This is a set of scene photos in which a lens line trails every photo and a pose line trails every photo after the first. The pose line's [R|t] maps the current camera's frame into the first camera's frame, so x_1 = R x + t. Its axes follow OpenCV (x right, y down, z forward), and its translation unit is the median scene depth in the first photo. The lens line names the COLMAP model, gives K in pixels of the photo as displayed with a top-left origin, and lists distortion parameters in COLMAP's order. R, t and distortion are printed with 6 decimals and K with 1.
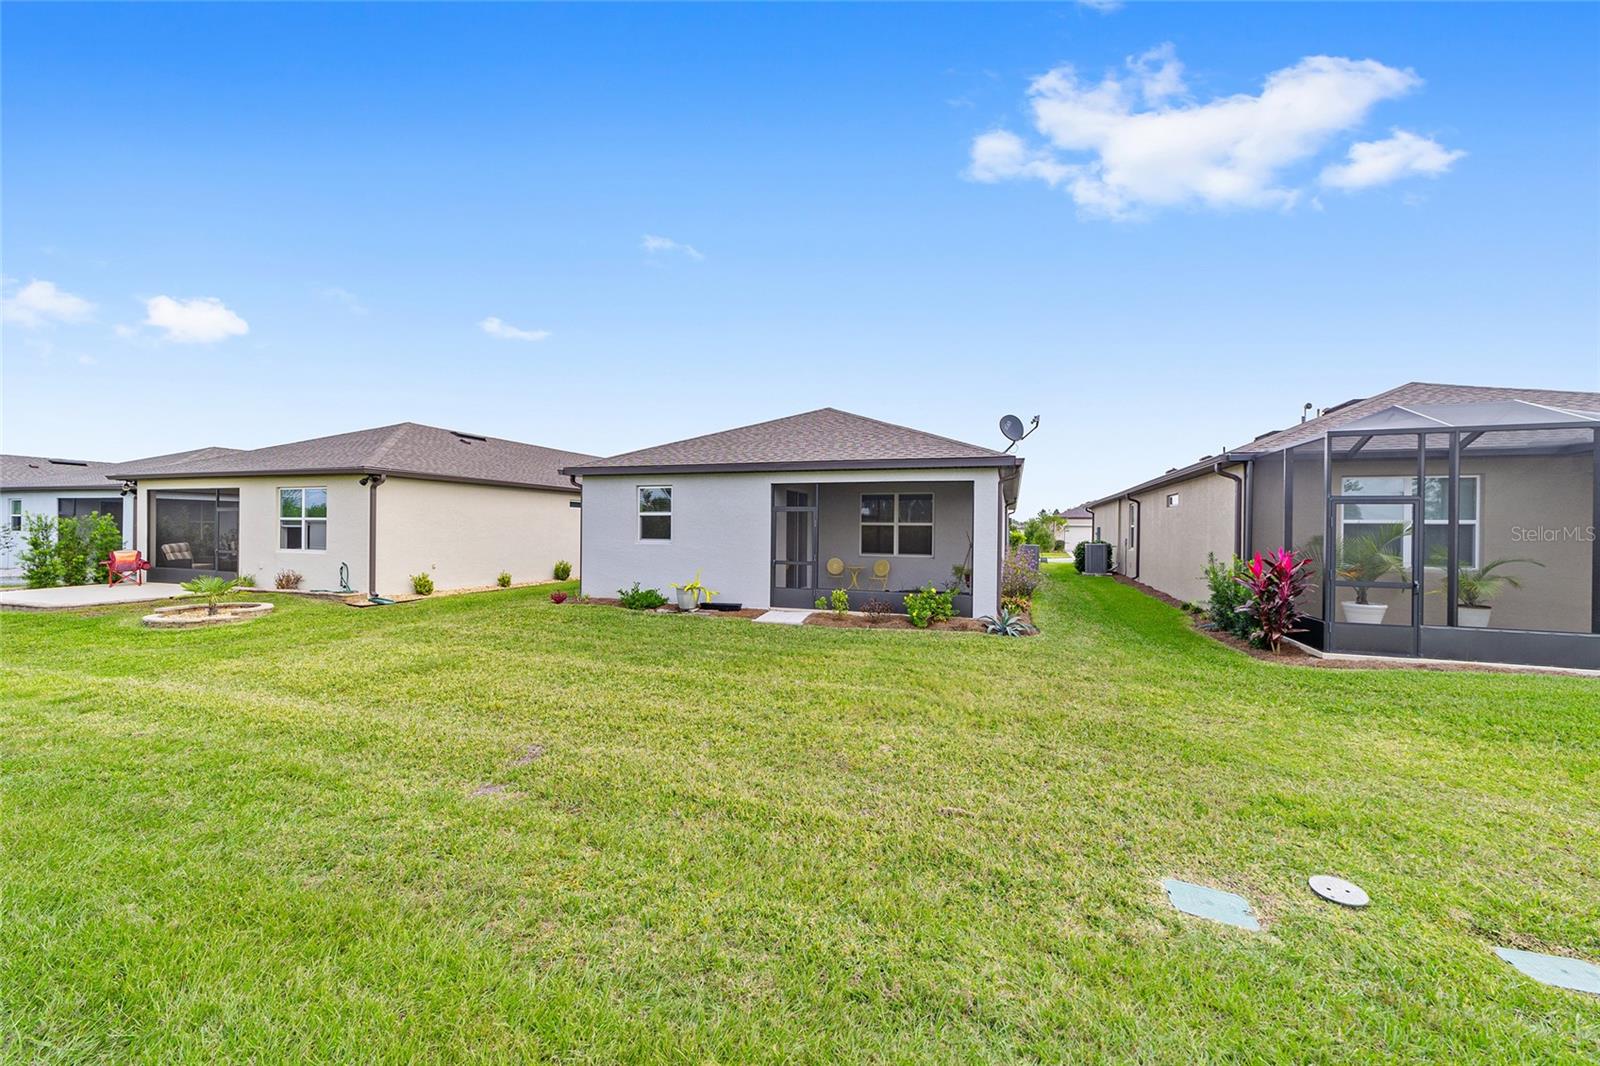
lens RADIAL K [[619.9, 0, 793.8], [0, 619.9, 534.2], [0, 0, 1]] dist [-0.003615, 0.000519]
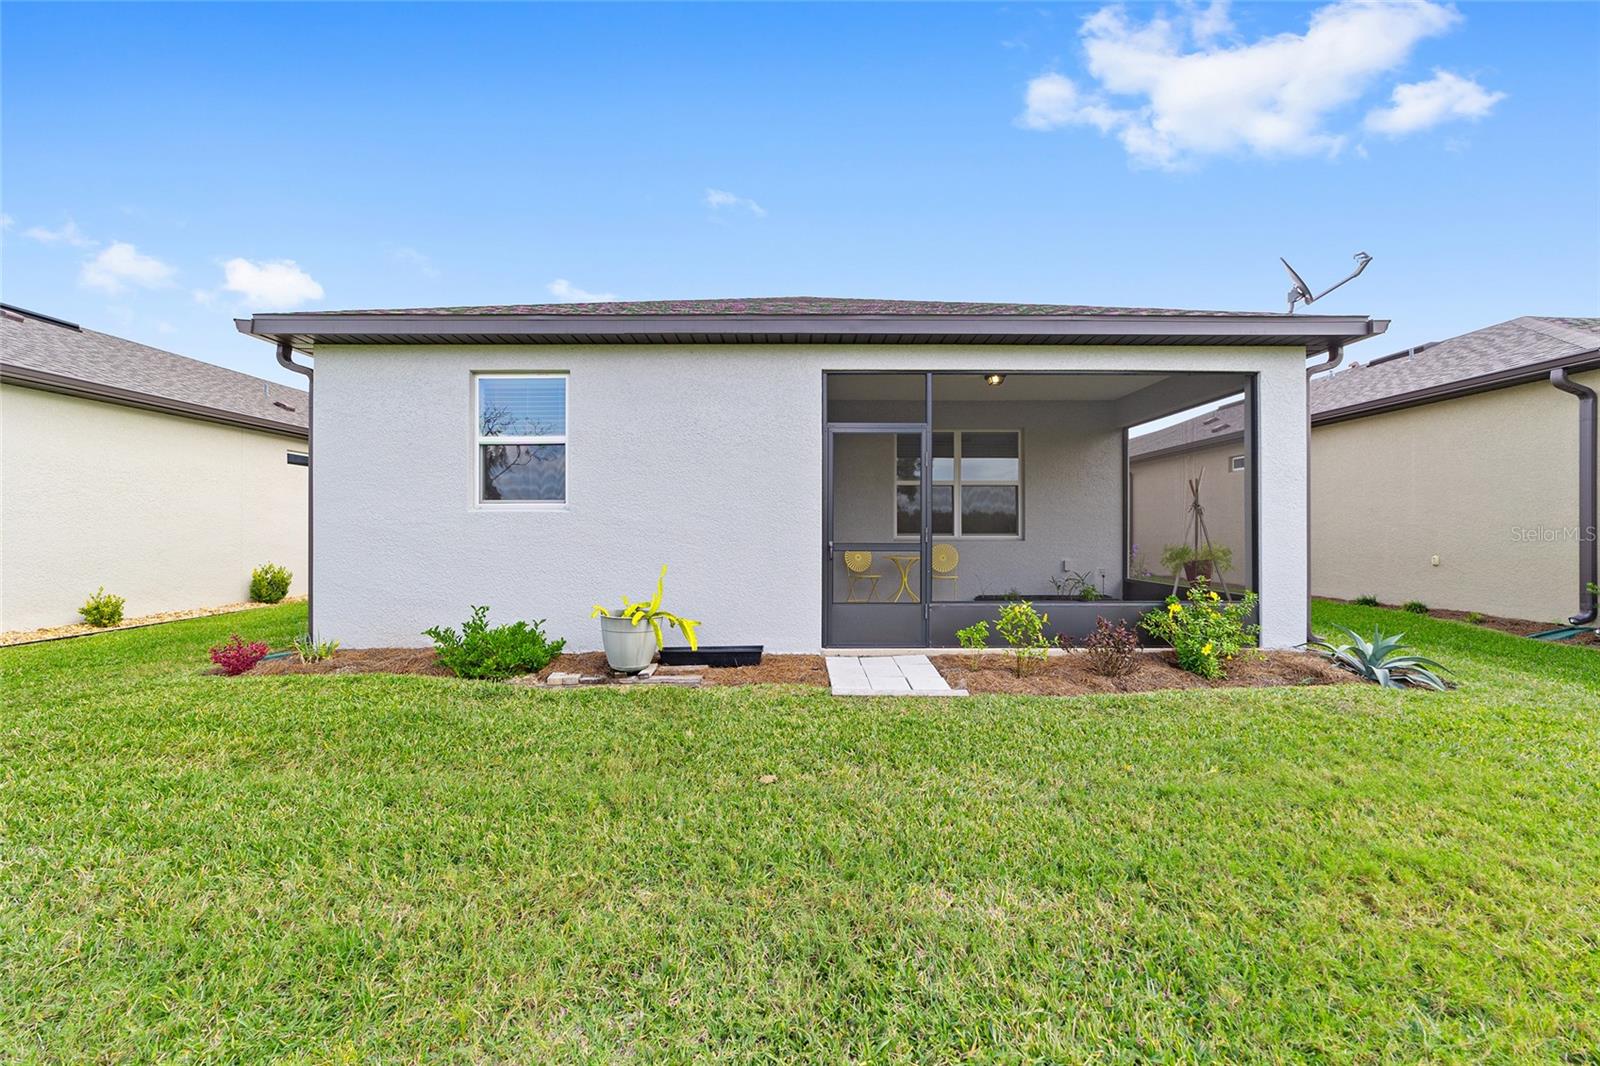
lens RADIAL K [[619.9, 0, 793.8], [0, 619.9, 534.2], [0, 0, 1]] dist [-0.003615, 0.000519]
pose [[0.946141, -0.010557, 0.323581, -0.193378], [0.011980, 0.999925, -0.002405, 0.035816], [-0.323532, 0.006152, 0.946197, 0.569193]]
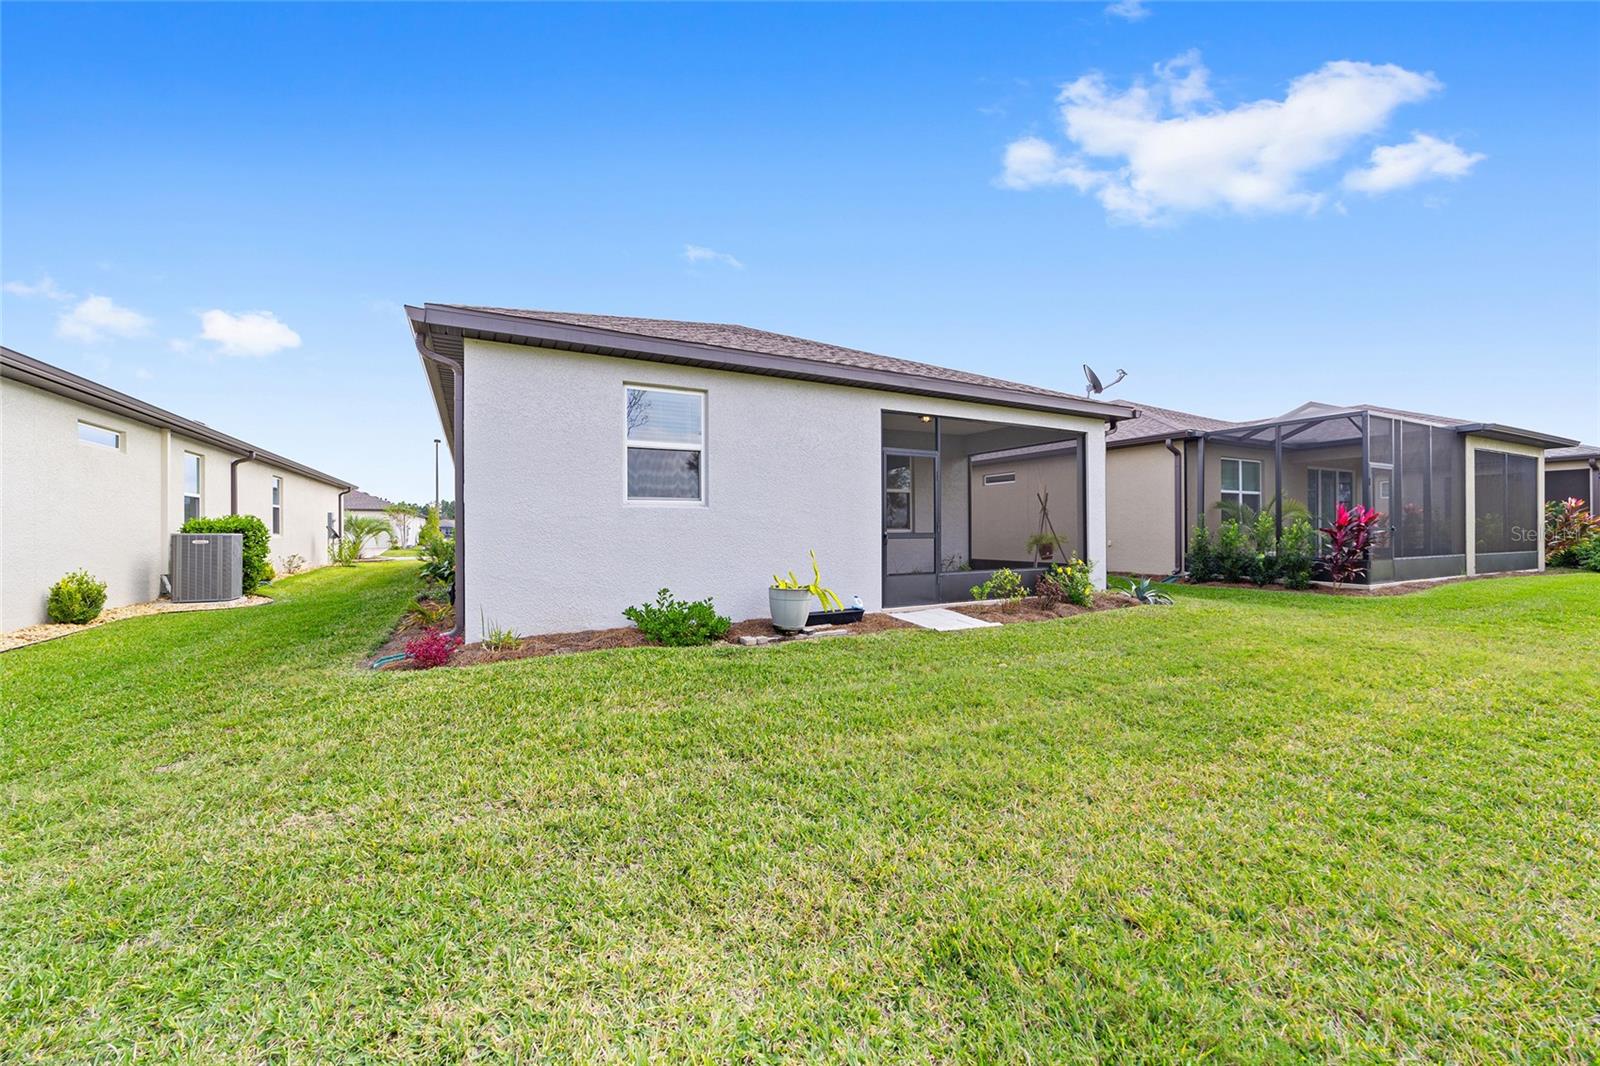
lens RADIAL K [[619.9, 0, 793.8], [0, 619.9, 534.2], [0, 0, 1]] dist [-0.003615, 0.000519]
pose [[0.677807, -0.016804, 0.735048, -0.533463], [0.018181, 0.999816, 0.006091, 0.037219], [-0.735015, 0.009235, 0.677988, 0.625082]]
